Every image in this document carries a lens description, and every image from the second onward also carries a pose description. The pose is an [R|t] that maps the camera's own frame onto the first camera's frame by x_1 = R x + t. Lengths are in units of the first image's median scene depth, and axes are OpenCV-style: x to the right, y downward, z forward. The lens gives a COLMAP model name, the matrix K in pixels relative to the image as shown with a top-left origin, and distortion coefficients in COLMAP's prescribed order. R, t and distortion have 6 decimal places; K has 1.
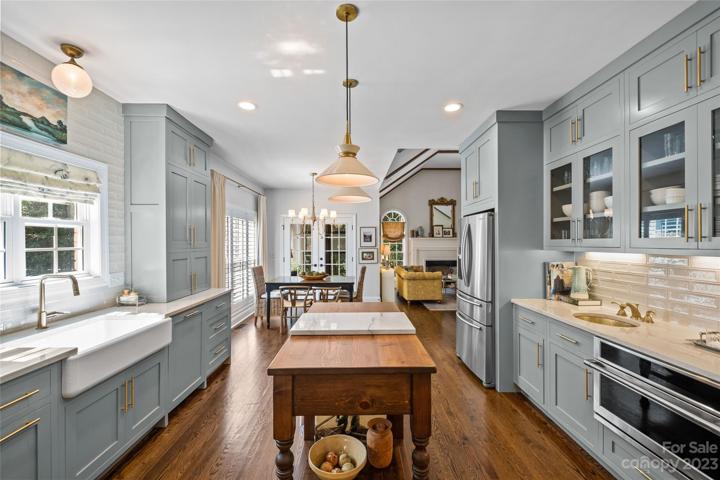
lens RADIAL K [[314.9, 0, 361.3], [0, 314.9, 241.2], [0, 0, 1]] dist [-0.001647, -0.000061]
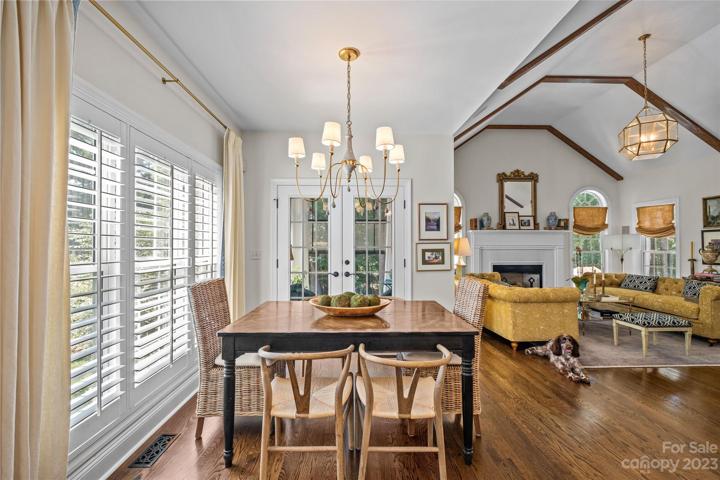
lens RADIAL K [[314.9, 0, 360.7], [0, 314.9, 243.5], [0, 0, 1]] dist [-0.001647, -0.000061]
pose [[0.999936, 0.002692, 0.010991, -0.109638], [-0.002679, 0.999996, -0.001213, 0.024546], [-0.010994, 0.001183, 0.999939, 0.461072]]
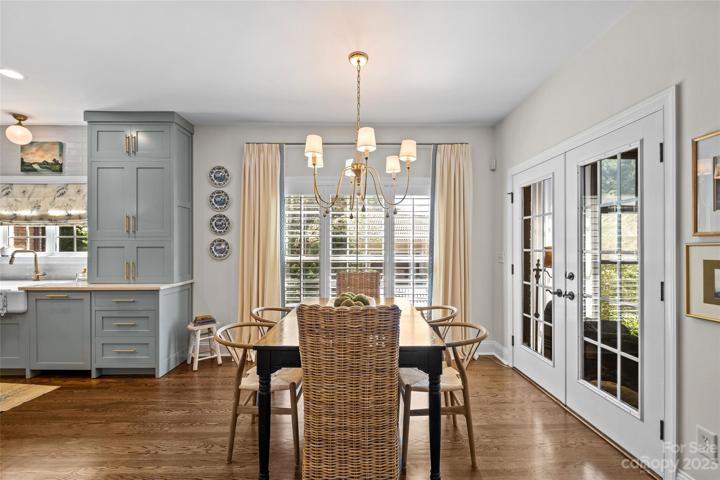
lens RADIAL K [[314.9, 0, 358.9], [0, 314.9, 242.5], [0, 0, 1]] dist [-0.001647, -0.000061]
pose [[-0.014791, -0.003833, -0.999883, 0.201449], [0.005585, 0.999977, -0.003916, 0.021844], [0.999875, -0.005642, -0.014769, 0.785486]]
